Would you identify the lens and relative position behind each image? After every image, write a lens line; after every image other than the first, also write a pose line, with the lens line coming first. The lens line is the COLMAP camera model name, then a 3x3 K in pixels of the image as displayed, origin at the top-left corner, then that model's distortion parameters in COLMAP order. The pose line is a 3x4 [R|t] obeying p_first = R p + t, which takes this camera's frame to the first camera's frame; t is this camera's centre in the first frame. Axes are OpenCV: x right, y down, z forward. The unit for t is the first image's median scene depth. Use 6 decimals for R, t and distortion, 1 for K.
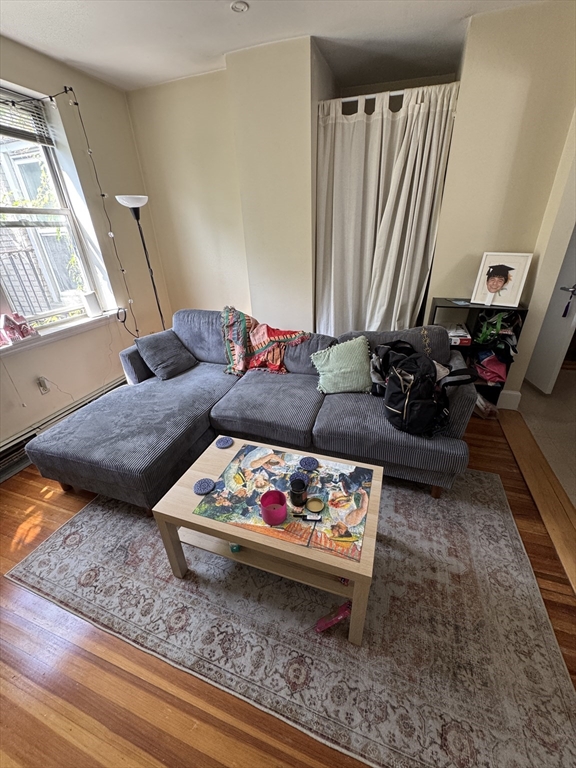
lens RADIAL K [[306.8, 0, 287.8], [0, 306.8, 385.8], [0, 0, 1]] dist [-0.004297, -0.000519]
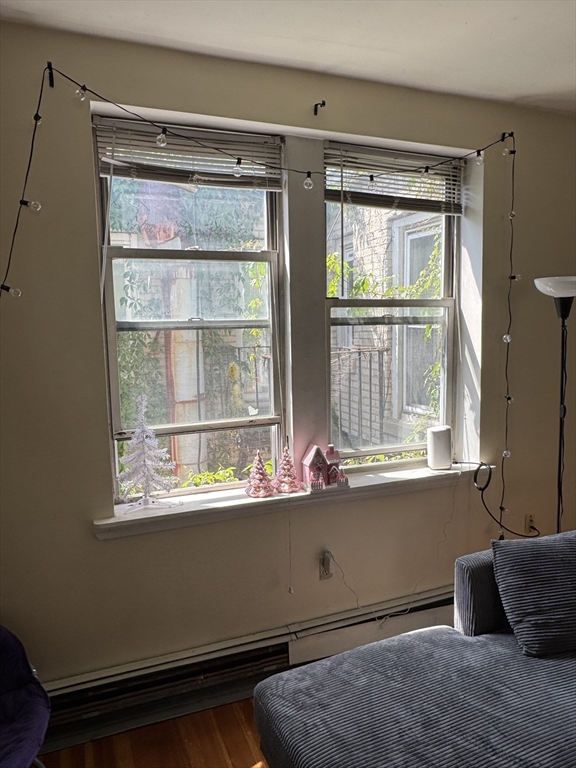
lens RADIAL K [[535.6, 0, 291.3], [0, 535.6, 379.5], [0, 0, 1]] dist [0.054708, -0.072440]
pose [[0.658823, 0.114163, -0.743585, -0.105395], [-0.352361, 0.920123, -0.170927, -0.133248], [0.664676, 0.374621, 0.646425, 0.140783]]
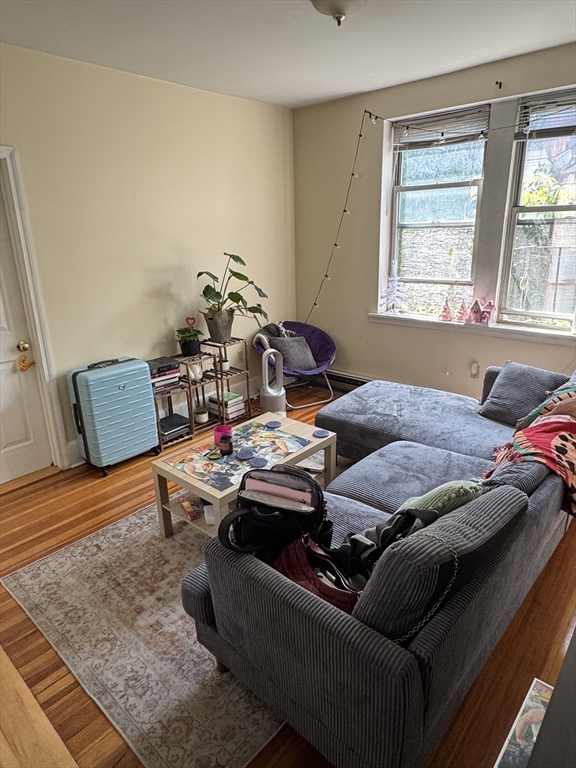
lens RADIAL K [[475.3, 0, 285.7], [0, 475.3, 380.5], [0, 0, 1]] dist [-0.013434, 0.006031]
pose [[-0.382848, 0.330519, -0.862661, 0.861986], [-0.381333, 0.793999, 0.473446, -0.499093], [0.841435, 0.510219, -0.177943, 0.779732]]
